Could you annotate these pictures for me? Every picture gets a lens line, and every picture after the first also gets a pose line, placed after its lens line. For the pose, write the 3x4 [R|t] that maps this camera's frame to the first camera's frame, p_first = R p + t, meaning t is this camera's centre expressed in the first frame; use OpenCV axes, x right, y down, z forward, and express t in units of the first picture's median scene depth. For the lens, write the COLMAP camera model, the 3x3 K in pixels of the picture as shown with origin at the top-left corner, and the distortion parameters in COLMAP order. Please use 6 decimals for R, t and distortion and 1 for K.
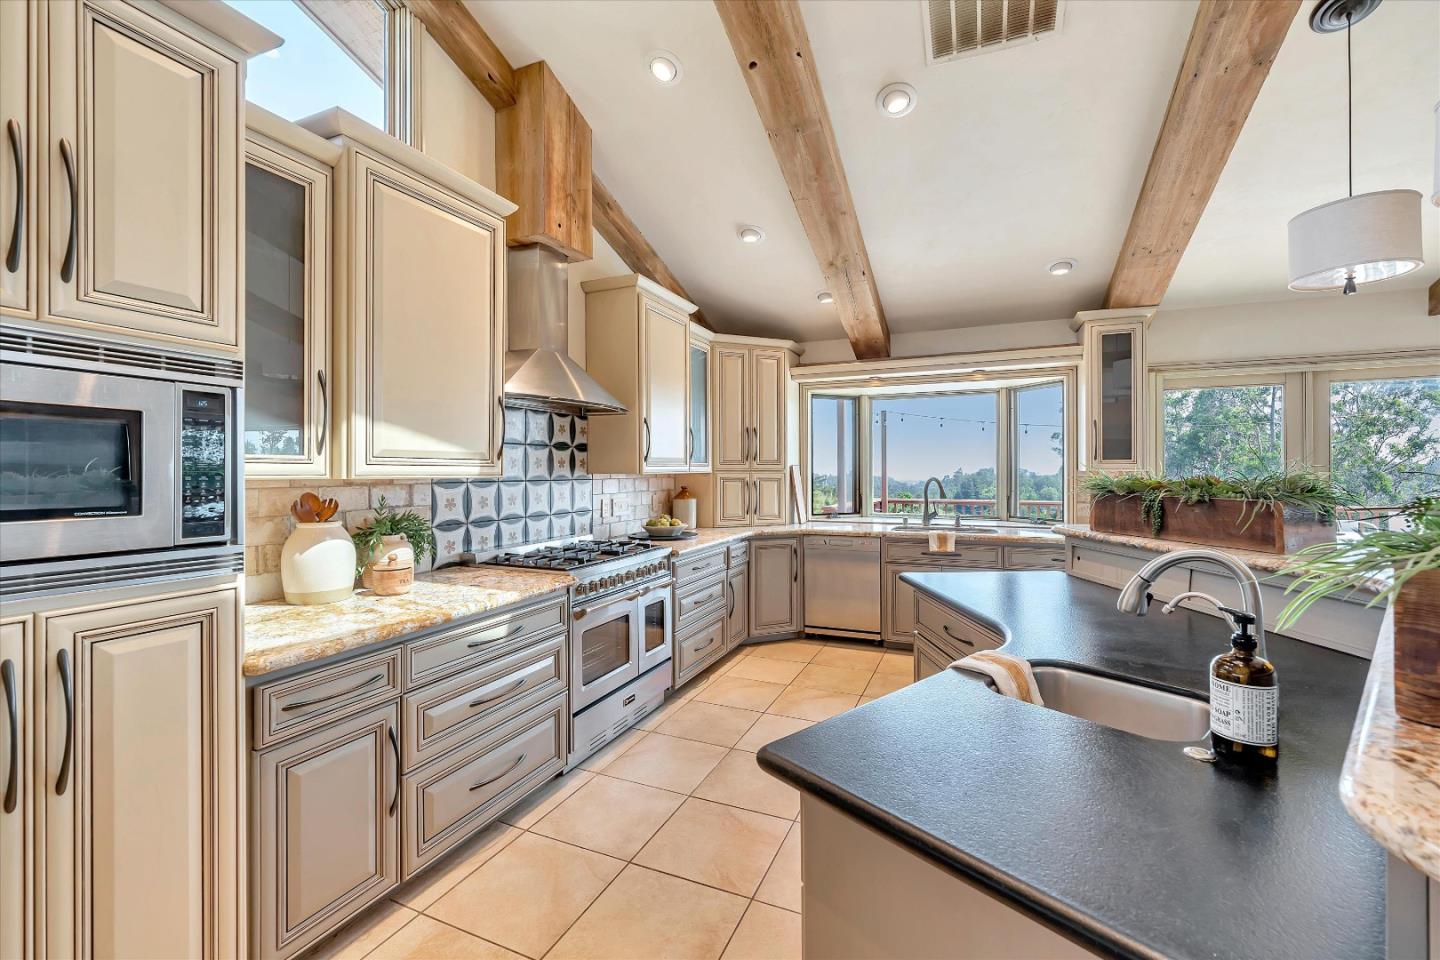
lens RADIAL K [[597.0, 0, 746.0], [0, 597.0, 470.2], [0, 0, 1]] dist [0.001135, -0.000585]
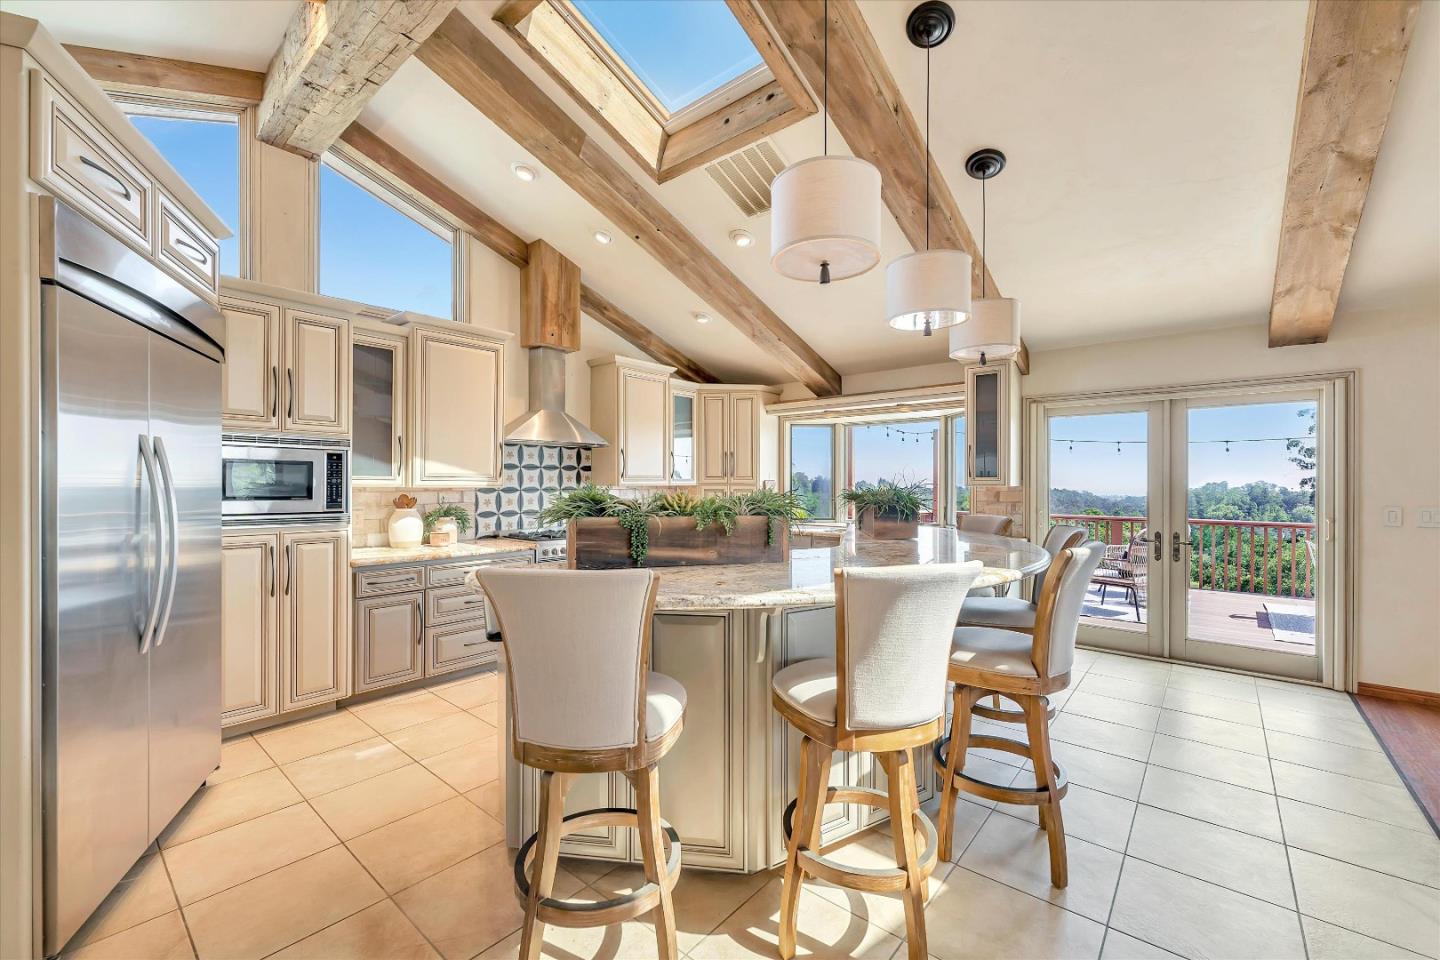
lens RADIAL K [[597.0, 0, 748.0], [0, 597.0, 481.4], [0, 0, 1]] dist [0.001135, -0.000585]
pose [[0.959384, 0.004394, -0.282068, 0.640587], [-0.004971, 0.999987, -0.001327, -0.005841], [0.282059, 0.002675, 0.959393, -0.407341]]
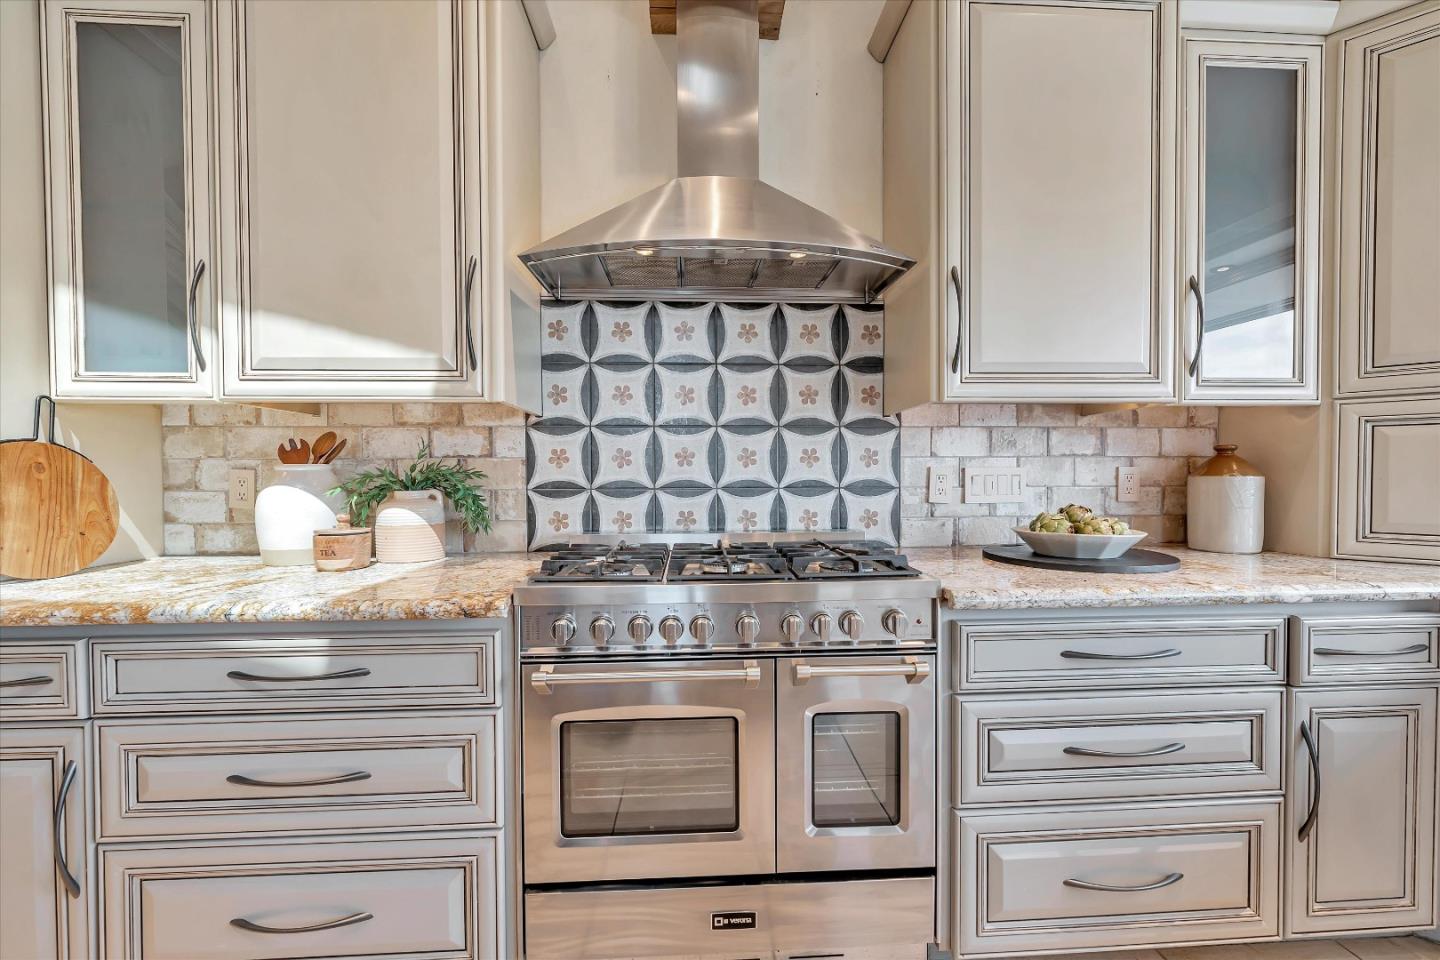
lens RADIAL K [[597.0, 0, 723.7], [0, 597.0, 484.5], [0, 0, 1]] dist [0.001135, -0.000585]
pose [[0.431101, 0.013842, -0.902197, 0.165297], [0.003479, 0.999849, 0.017003, 0.066075], [0.902297, -0.010469, 0.430988, 0.763935]]
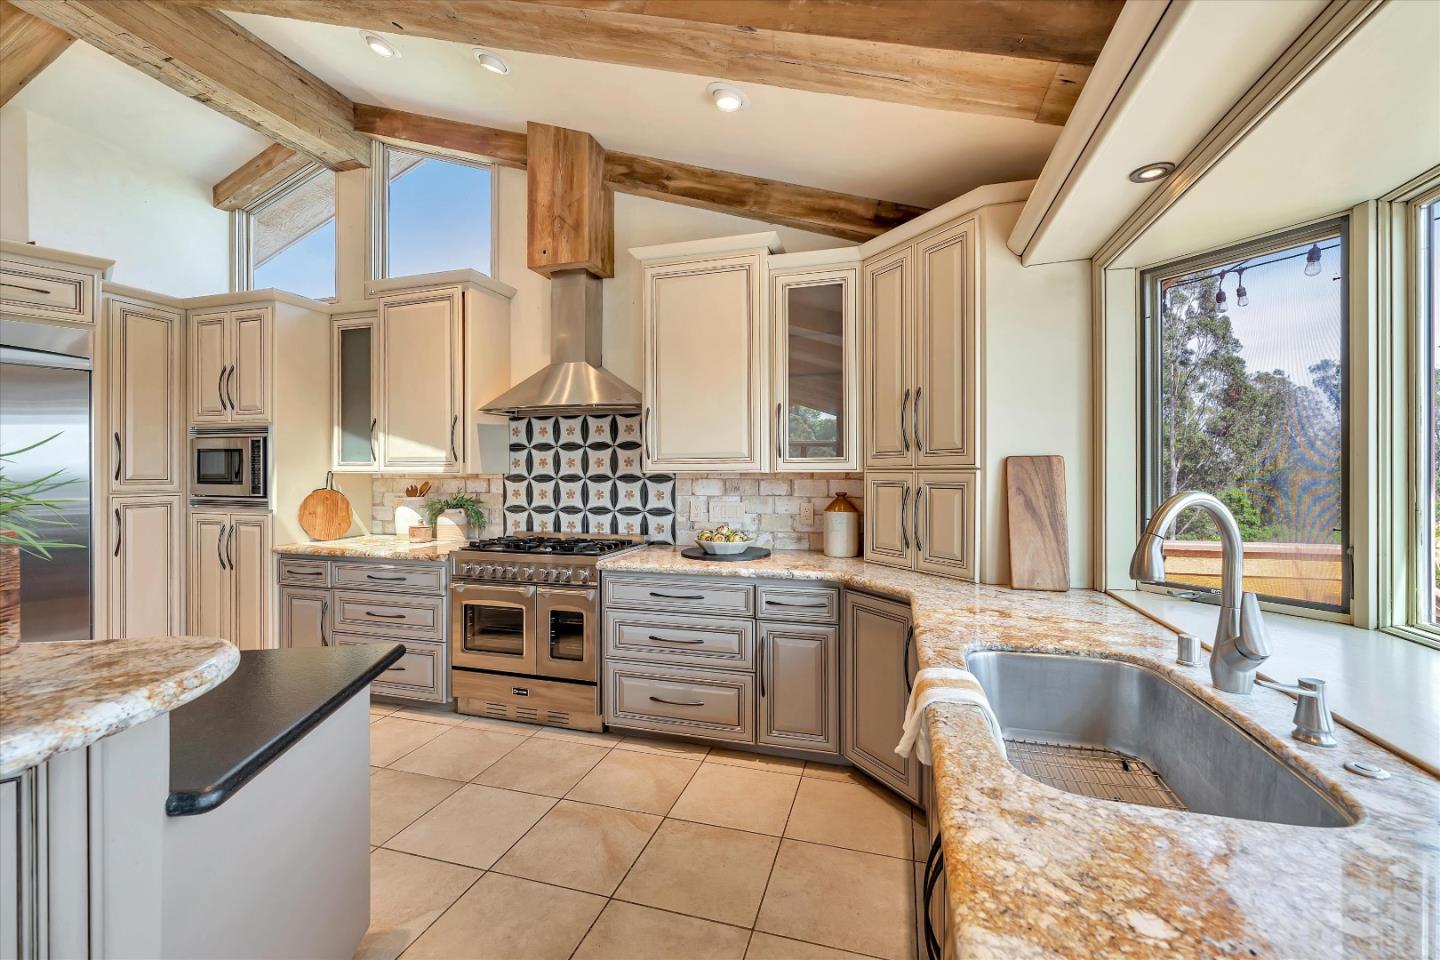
lens RADIAL K [[597.0, 0, 721.9], [0, 597.0, 474.1], [0, 0, 1]] dist [0.001135, -0.000585]
pose [[0.089800, 0.003319, -0.995954, 0.803368], [0.000412, 0.999994, 0.003369, 0.006074], [0.995960, -0.000713, 0.089799, 1.174594]]
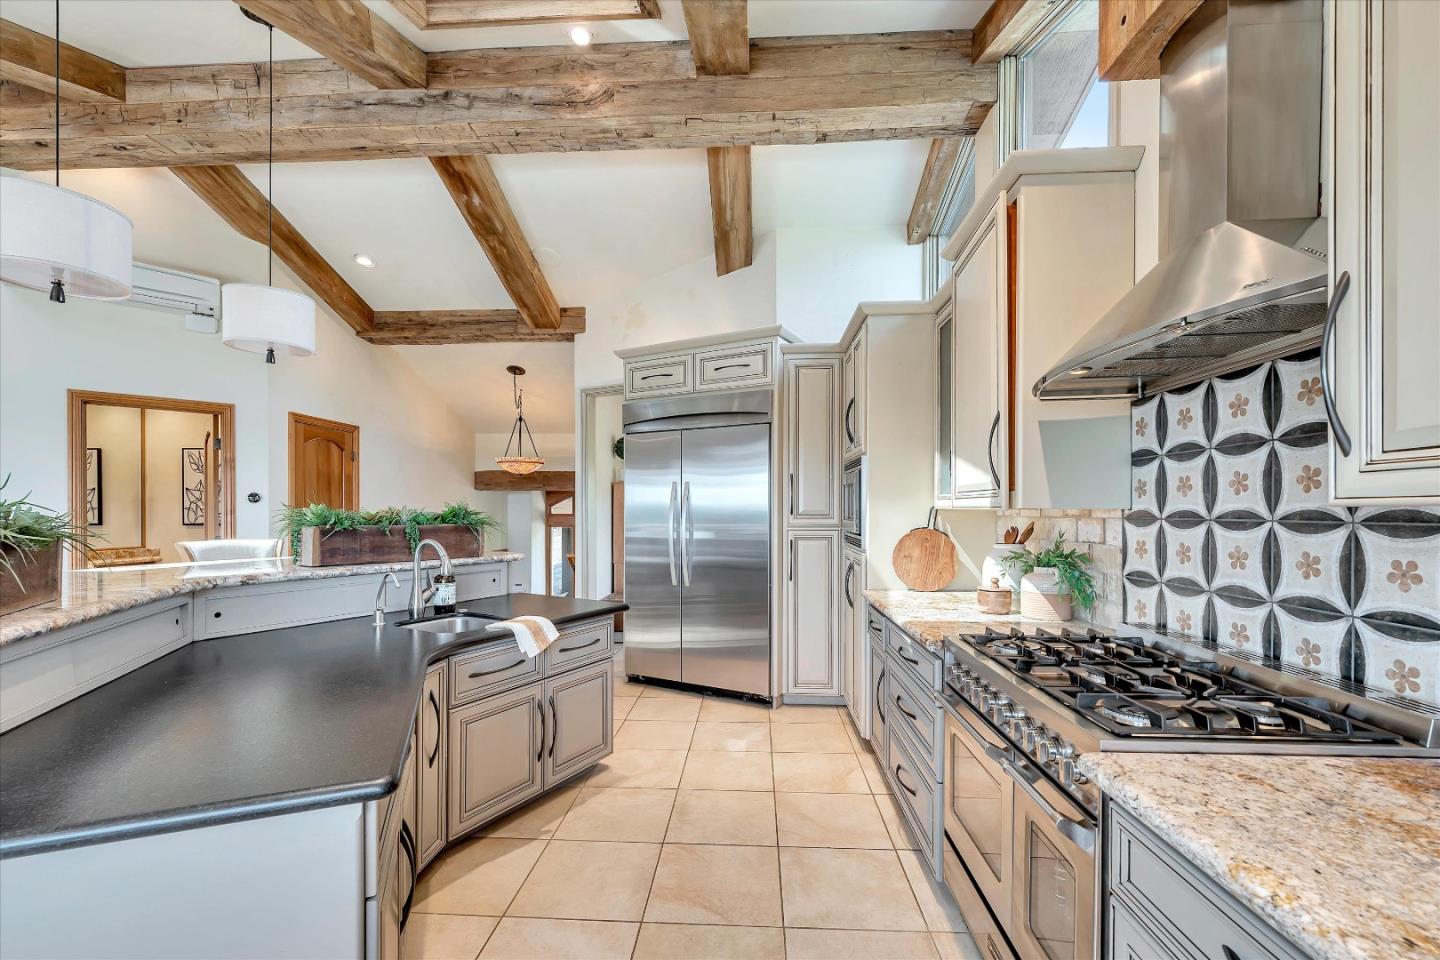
lens RADIAL K [[597.0, 0, 722.0], [0, 597.0, 513.5], [0, 0, 1]] dist [0.001135, -0.000585]
pose [[-0.948819, 0.001836, -0.315815, 0.167196], [0.000214, 0.999987, 0.005173, 0.009927], [0.315820, 0.004841, -0.948807, 1.313453]]
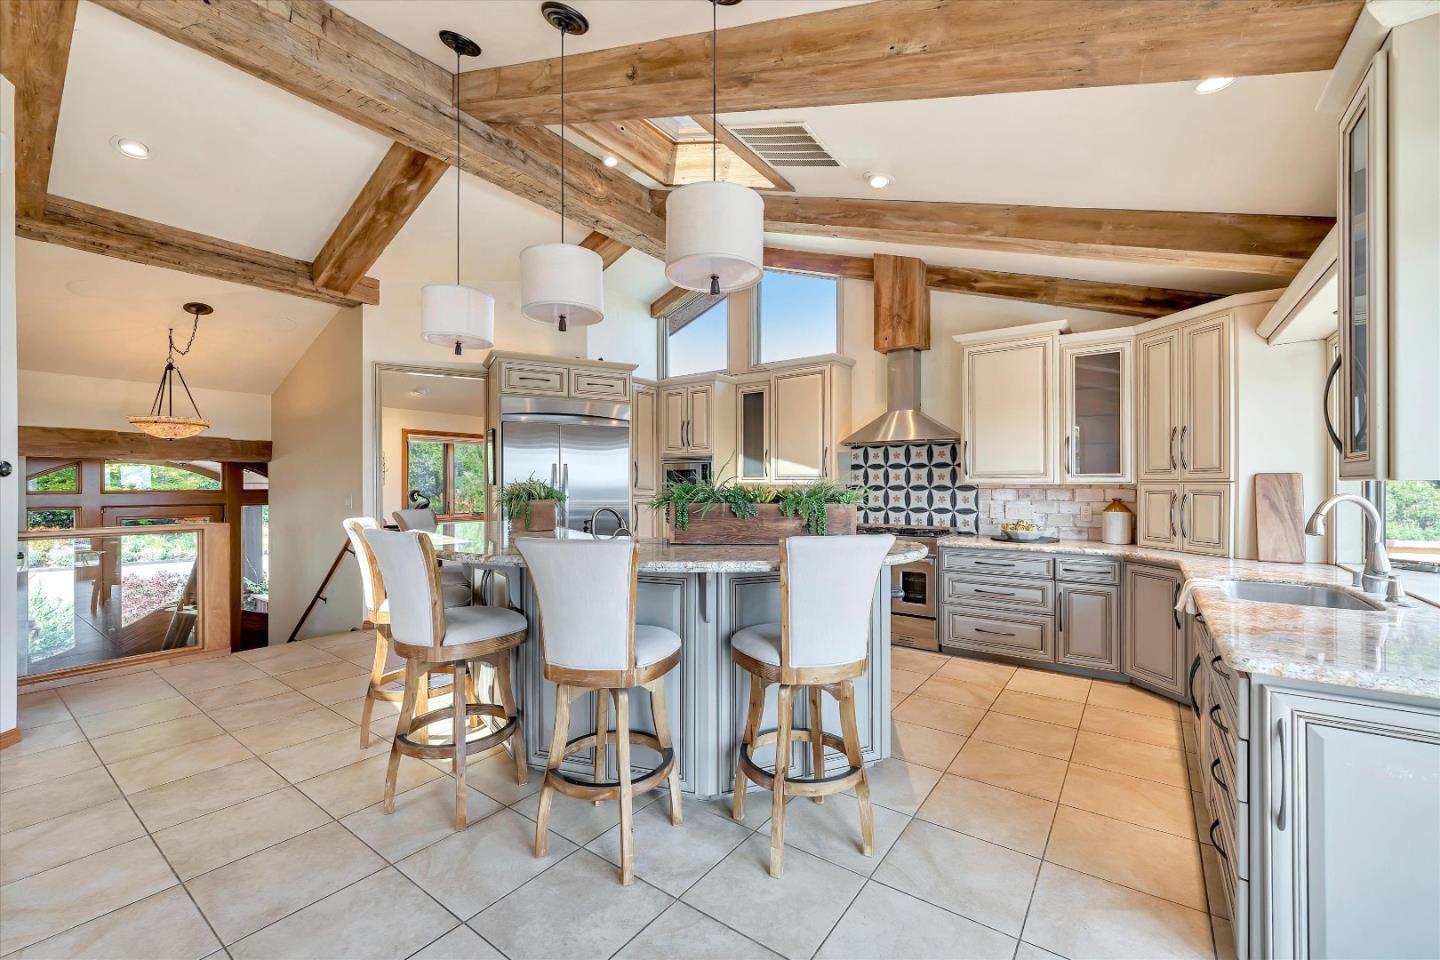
lens RADIAL K [[597.0, 0, 714.2], [0, 597.0, 484.5], [0, 0, 1]] dist [0.001135, -0.000585]
pose [[-0.249271, 0.003602, -0.968427, 1.402589], [0.001154, 0.999993, 0.003422, 0.001946], [0.968433, -0.000264, -0.249274, 0.904400]]
